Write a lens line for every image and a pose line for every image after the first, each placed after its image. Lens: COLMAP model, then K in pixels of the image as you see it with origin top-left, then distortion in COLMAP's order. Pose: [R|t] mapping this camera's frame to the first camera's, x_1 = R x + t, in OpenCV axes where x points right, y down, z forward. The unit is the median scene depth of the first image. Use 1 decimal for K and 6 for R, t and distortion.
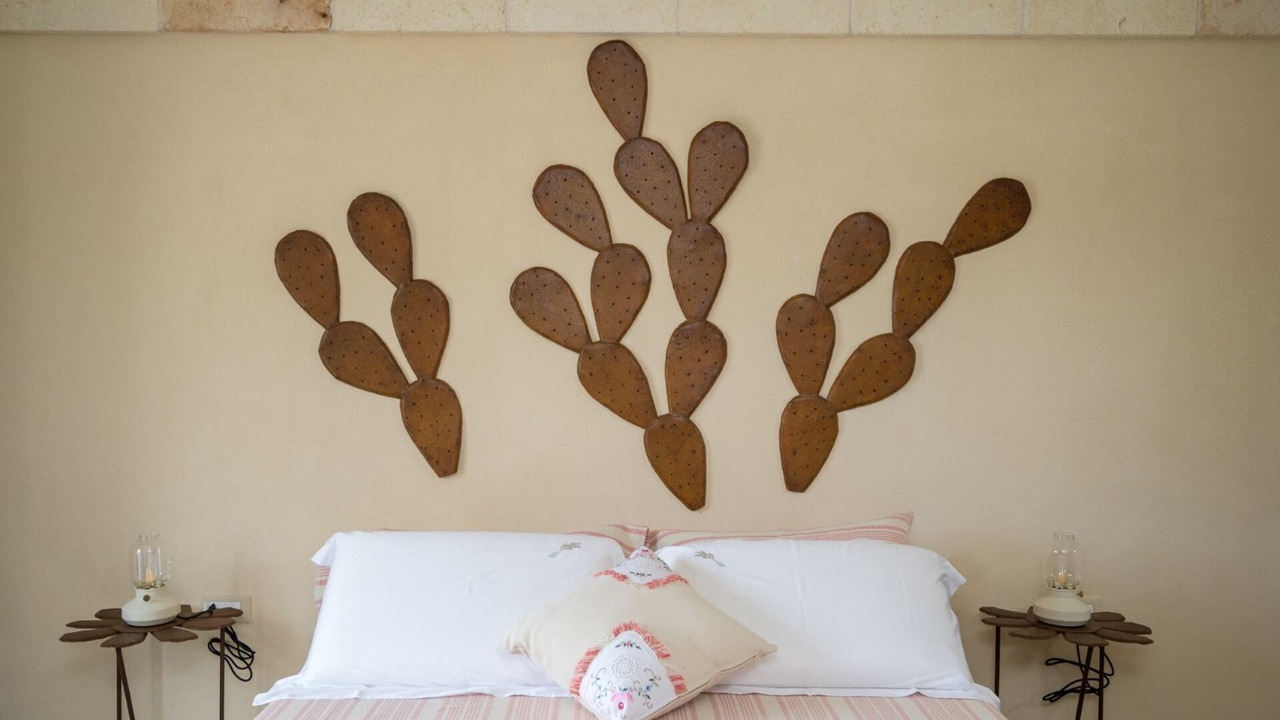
lens RADIAL K [[1066.2, 0, 640.0], [0, 1066.2, 360.0], [0, 0, 1]] dist [0.002495, -0.003111]
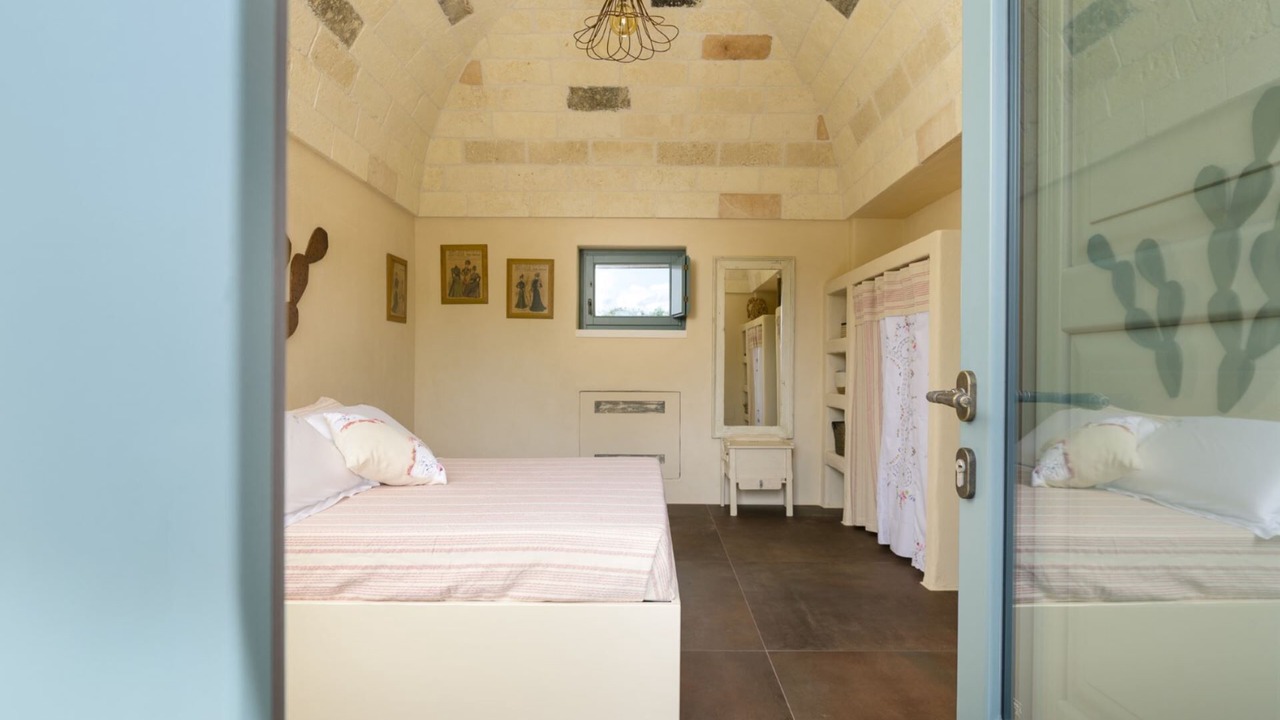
lens RADIAL K [[682.7, 0, 636.6], [0, 682.7, 370.0], [0, 0, 1]] dist [-0.001235, -0.000210]
pose [[0.019966, -0.006165, 0.999782, -0.898093], [0.006204, 0.999963, 0.006042, 0.085607], [-0.999781, 0.006082, 0.020004, 0.400694]]
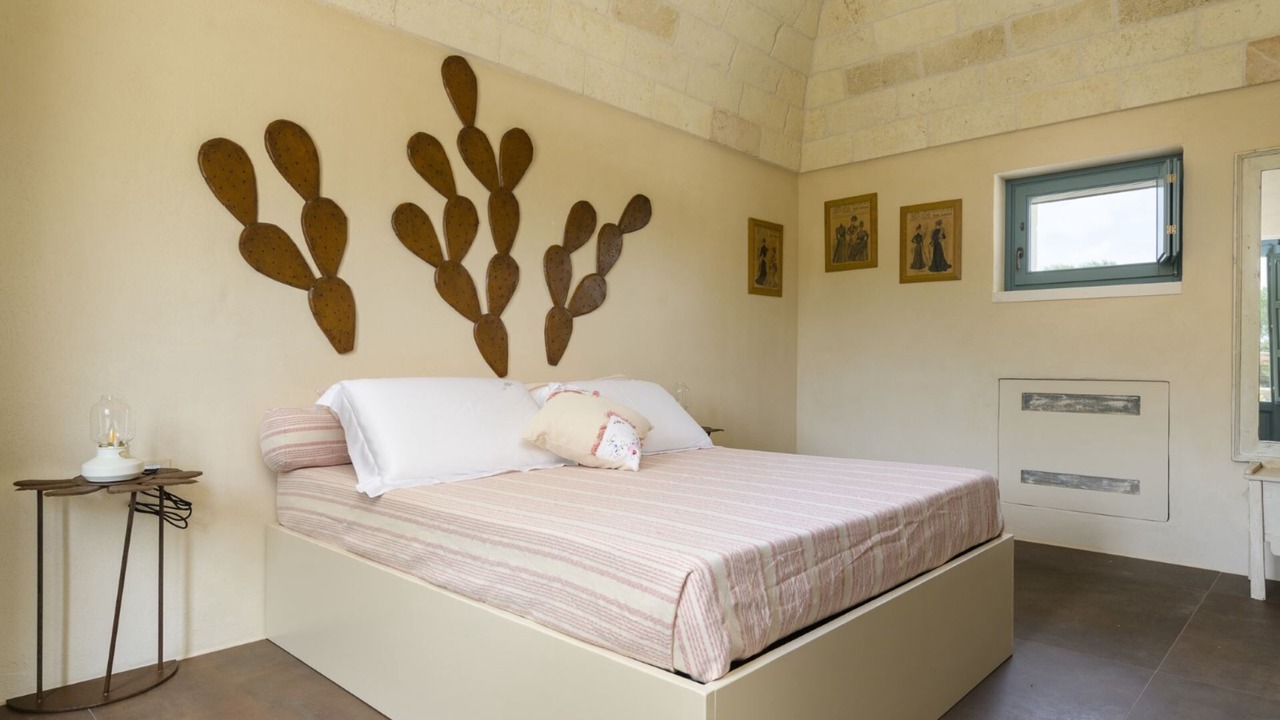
lens RADIAL K [[747.0, 0, 640.0], [0, 747.0, 360.0], [0, 0, 1]] dist [0.006106, -0.001346]
pose [[0.691157, 0.005495, 0.722684, -0.589726], [0.002767, 0.999944, -0.010250, 0.127806], [-0.722699, 0.009084, 0.691103, 0.114013]]
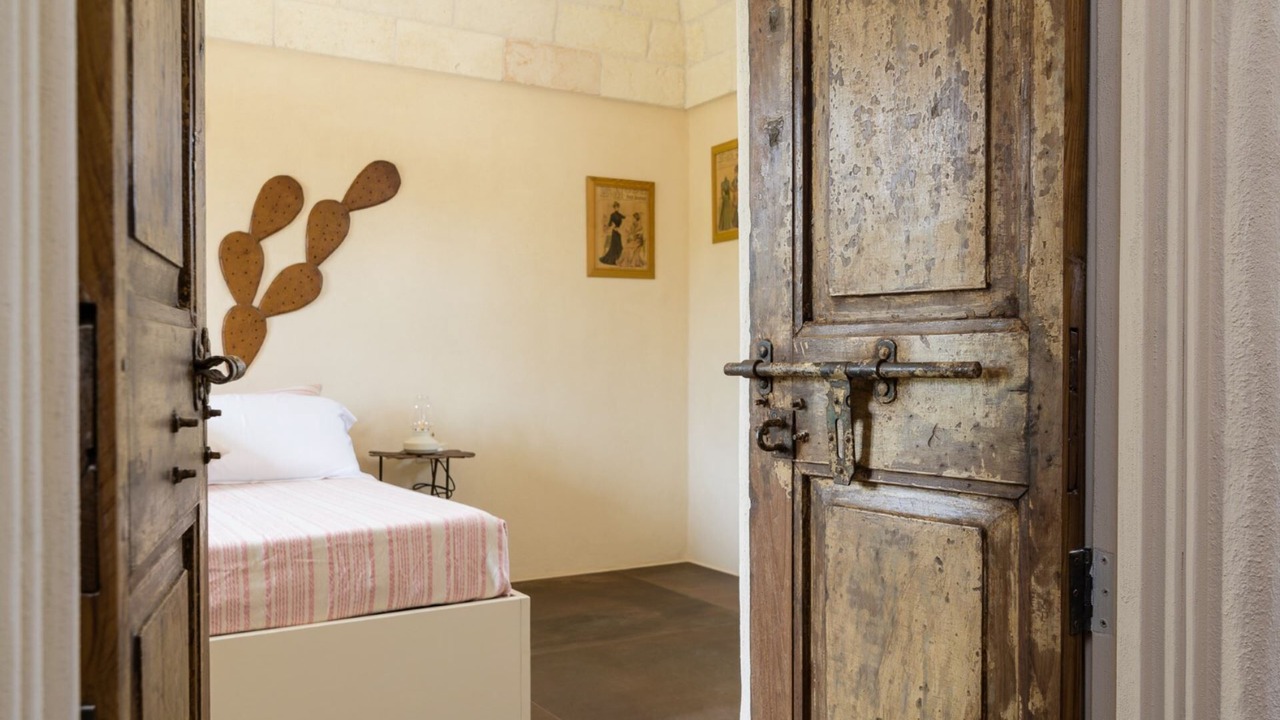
lens RADIAL K [[1066.2, 0, 640.0], [0, 1066.2, 360.0], [0, 0, 1]] dist [0.002495, -0.003111]
pose [[0.851689, -0.003055, 0.524039, -0.126296], [0.009798, 0.999901, -0.010096, 0.122222], [-0.523956, 0.013734, 0.851635, -0.429510]]
